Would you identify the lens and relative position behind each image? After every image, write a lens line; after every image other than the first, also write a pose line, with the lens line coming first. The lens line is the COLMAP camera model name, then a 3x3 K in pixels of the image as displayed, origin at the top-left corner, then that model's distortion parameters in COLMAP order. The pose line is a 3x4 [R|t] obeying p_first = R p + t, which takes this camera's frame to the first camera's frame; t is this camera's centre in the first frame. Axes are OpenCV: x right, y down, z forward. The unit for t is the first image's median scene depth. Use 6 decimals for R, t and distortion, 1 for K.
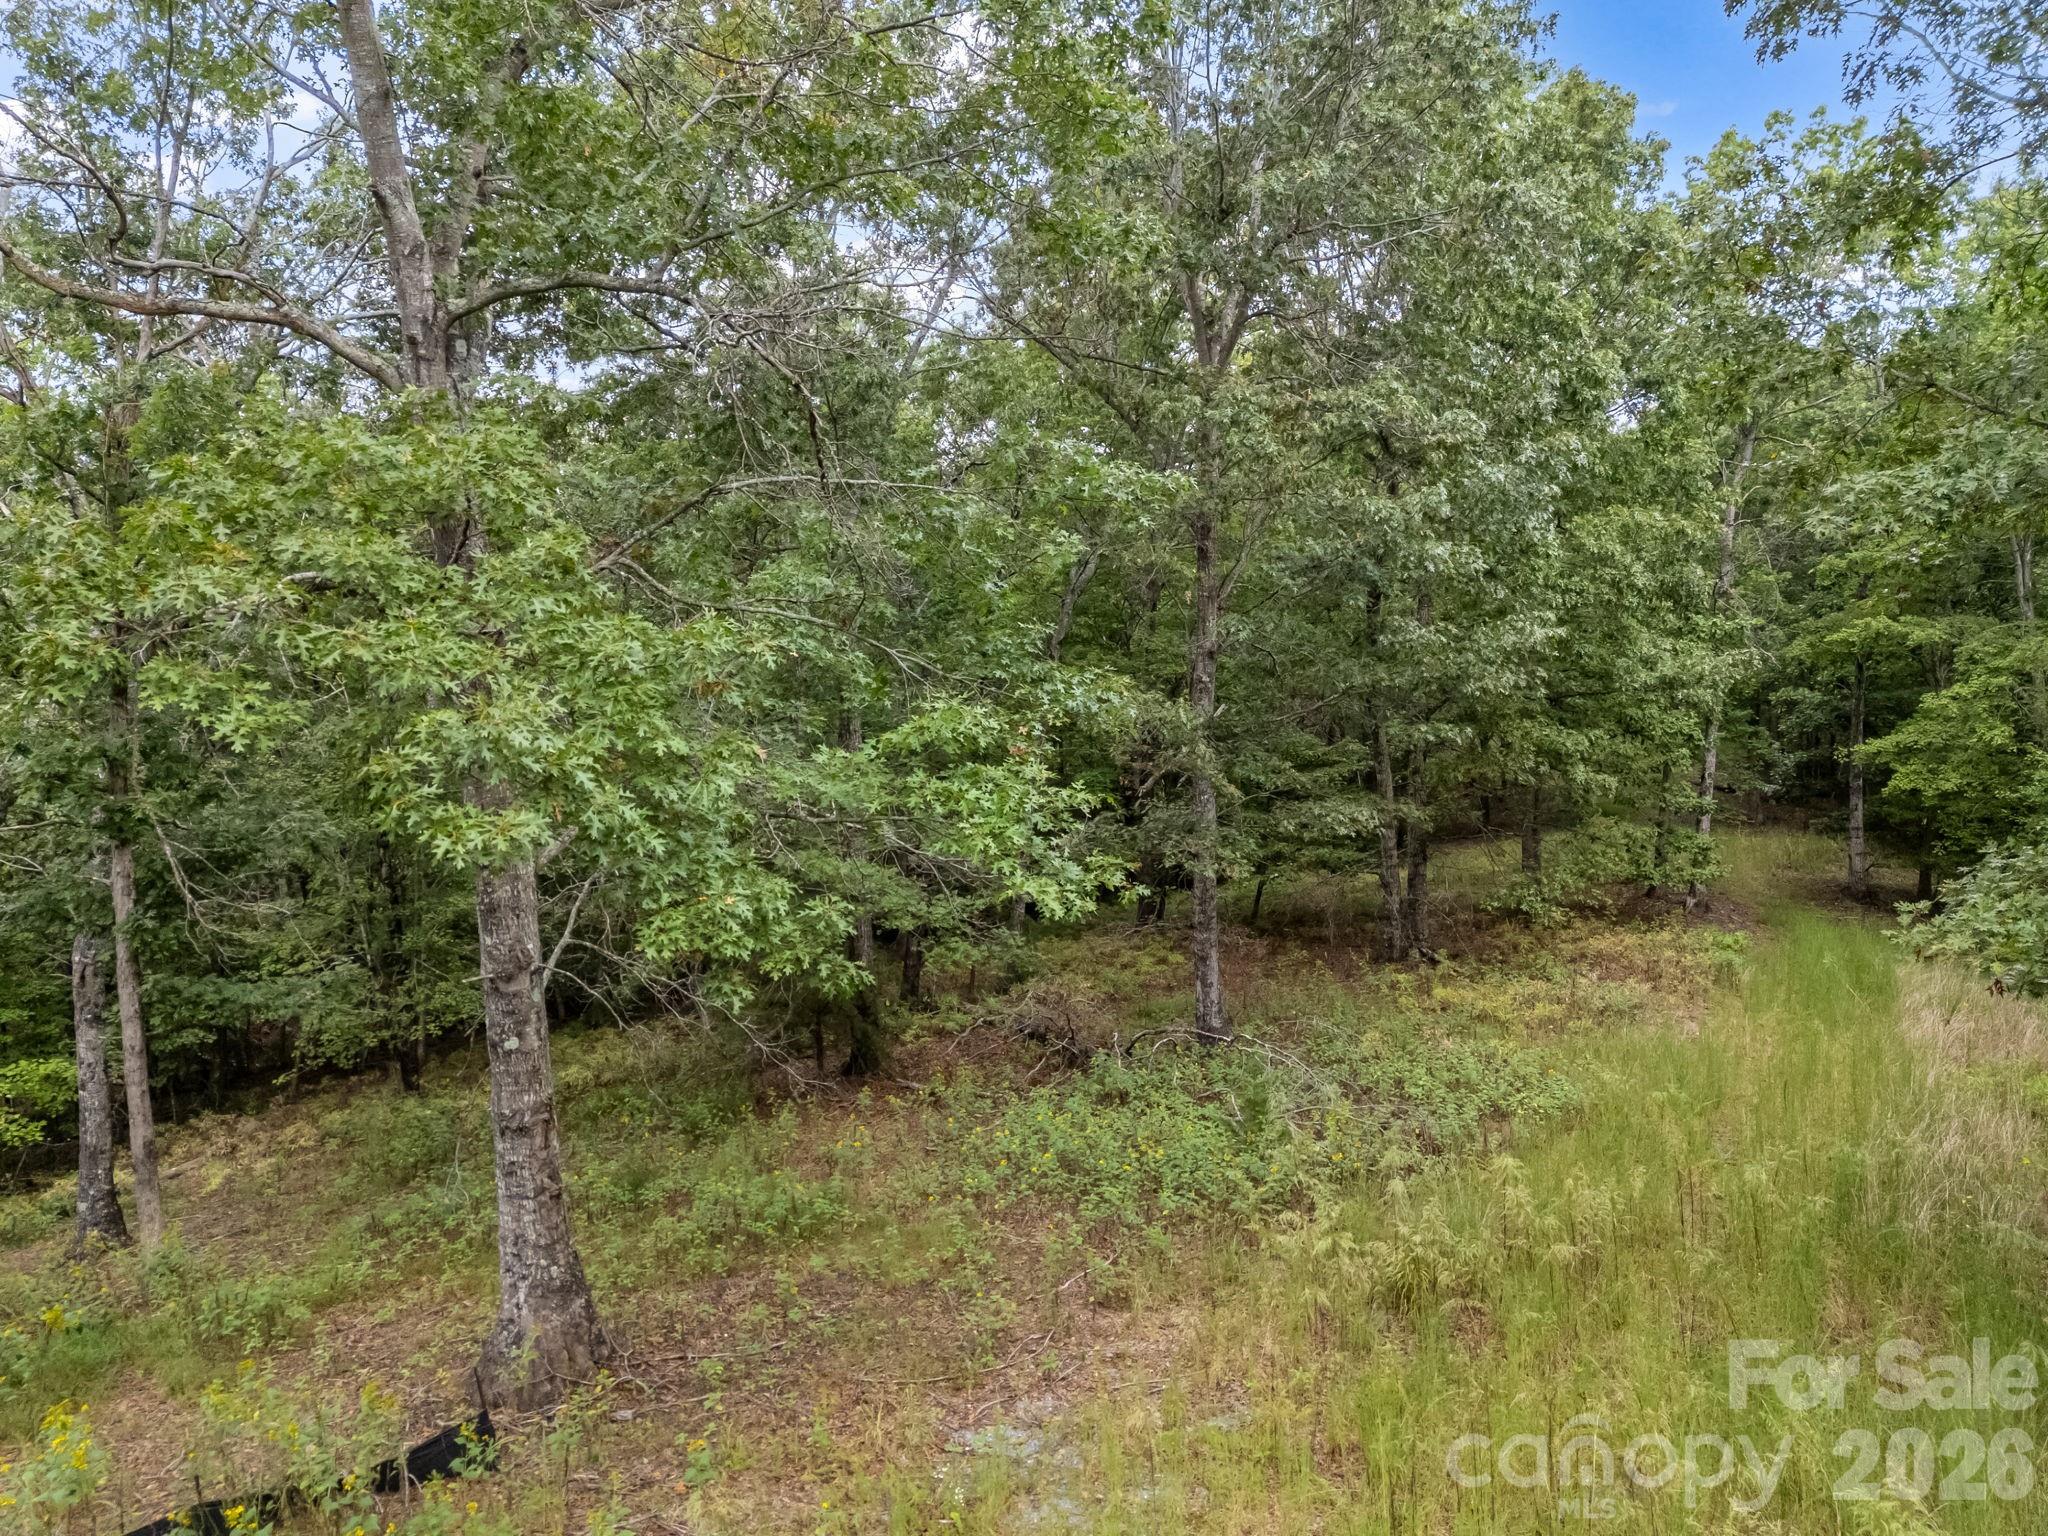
lens RADIAL K [[1404.9, 0, 1026.8], [0, 1404.9, 756.6], [0, 0, 1]] dist [0.065959, -0.067356]
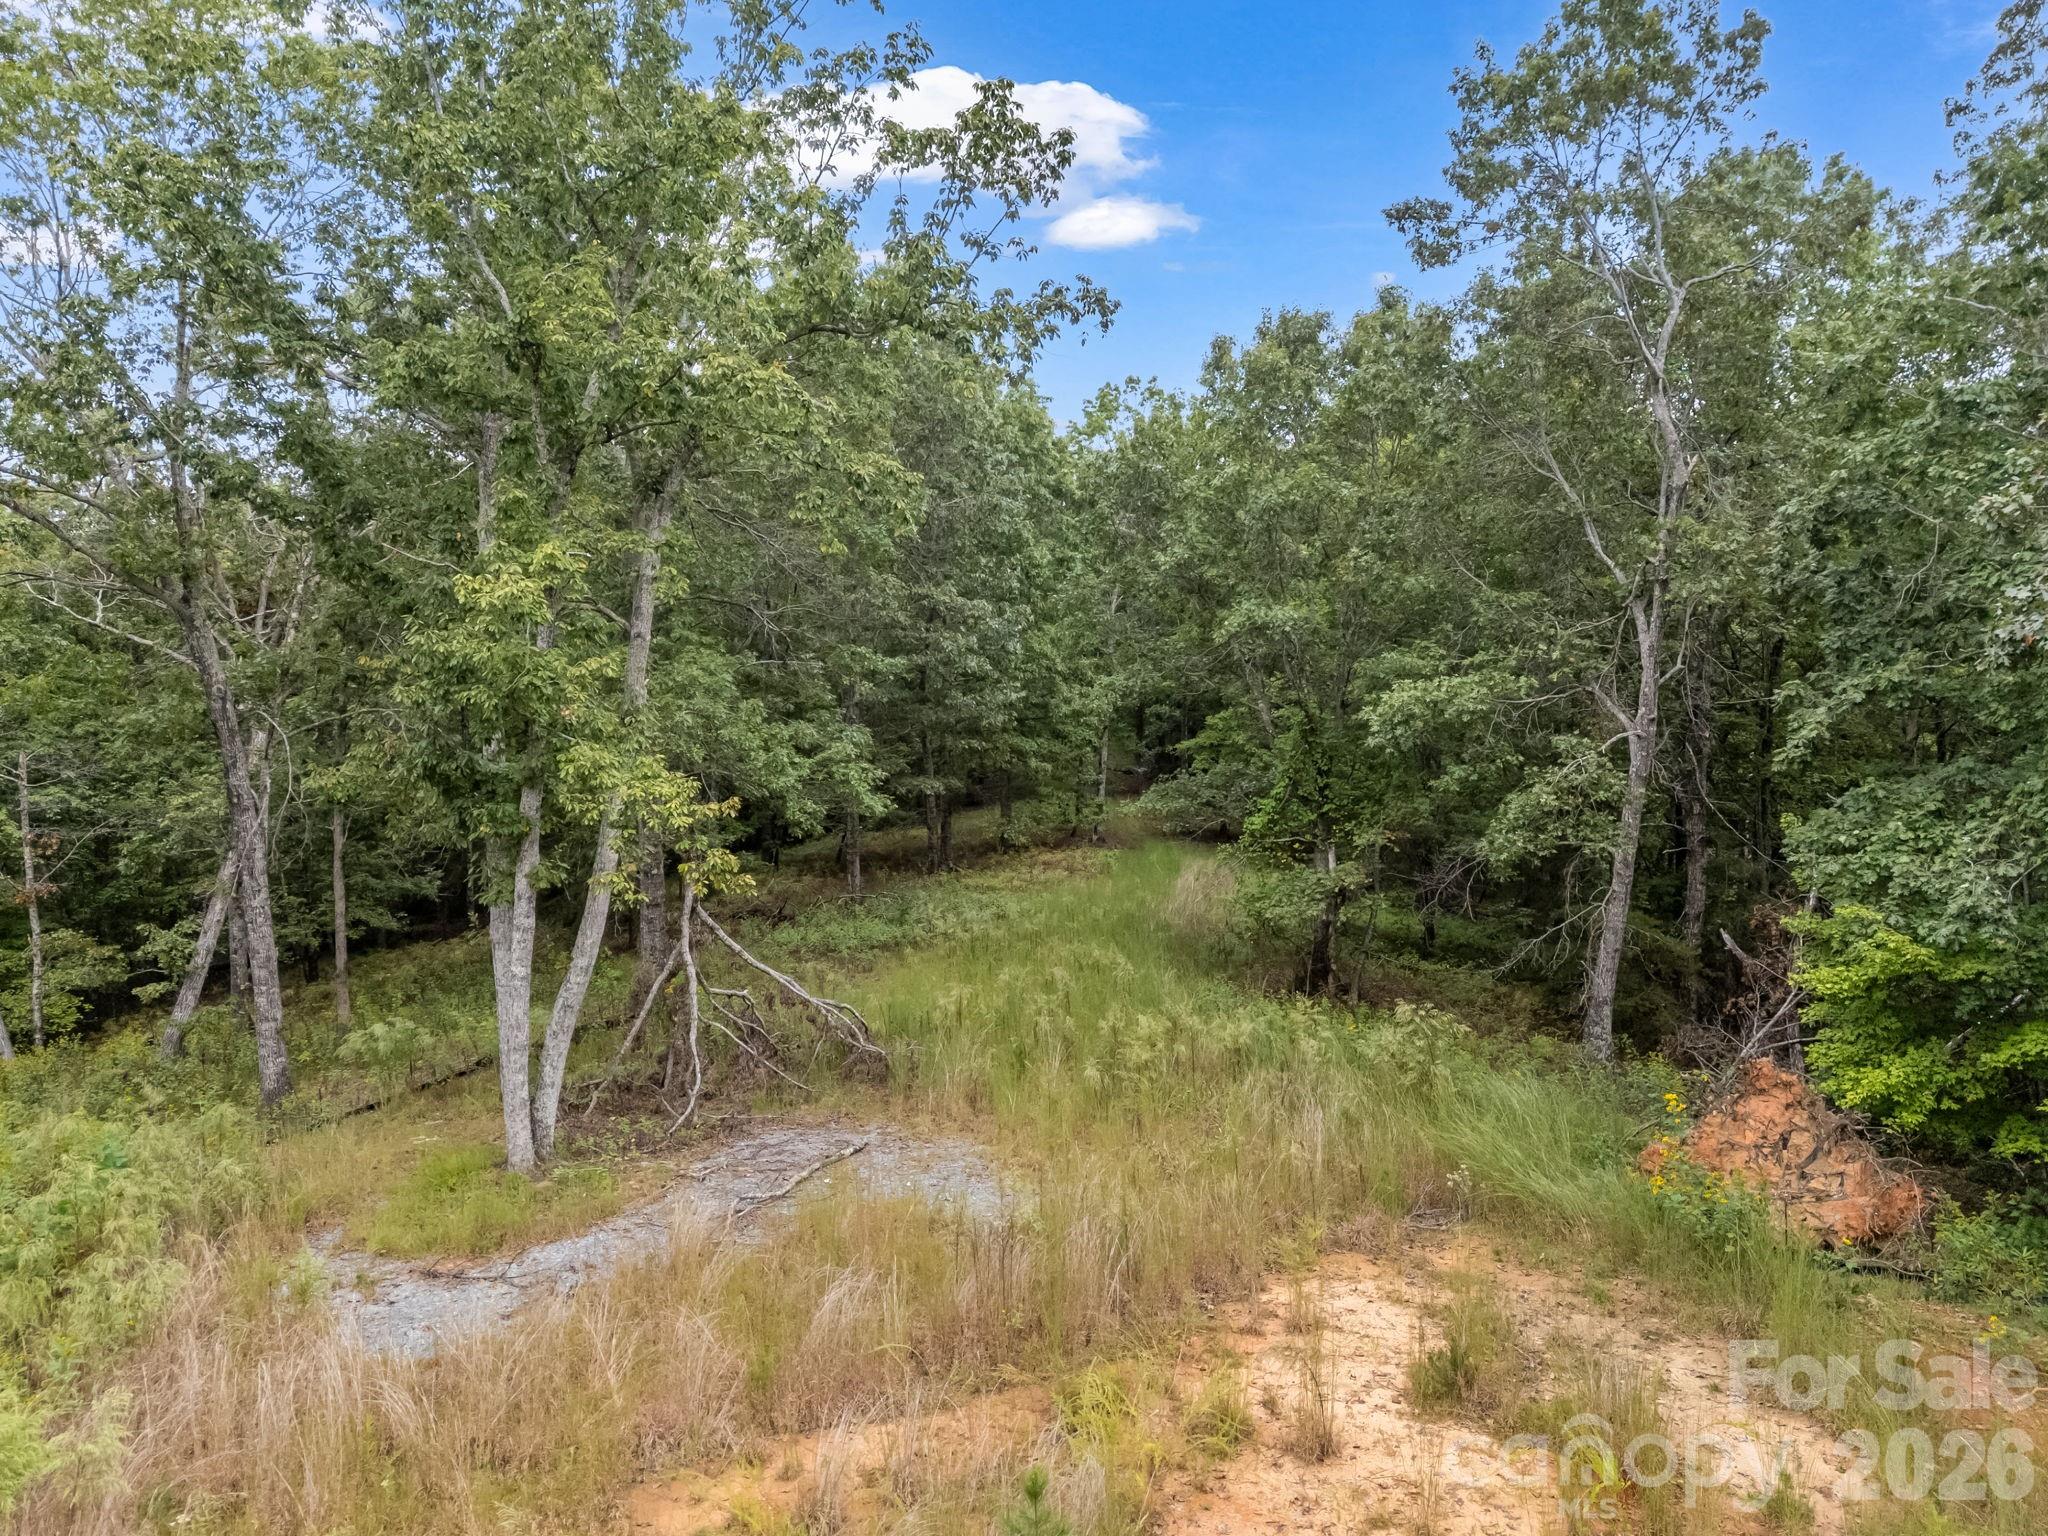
lens RADIAL K [[1404.9, 0, 1023.8], [0, 1404.9, 764.6], [0, 0, 1]] dist [0.065959, -0.067356]
pose [[0.934894, -0.015126, 0.354604, -0.267220], [0.011124, 0.999849, 0.013324, -0.010000], [-0.354752, -0.008512, 0.934922, -0.698615]]
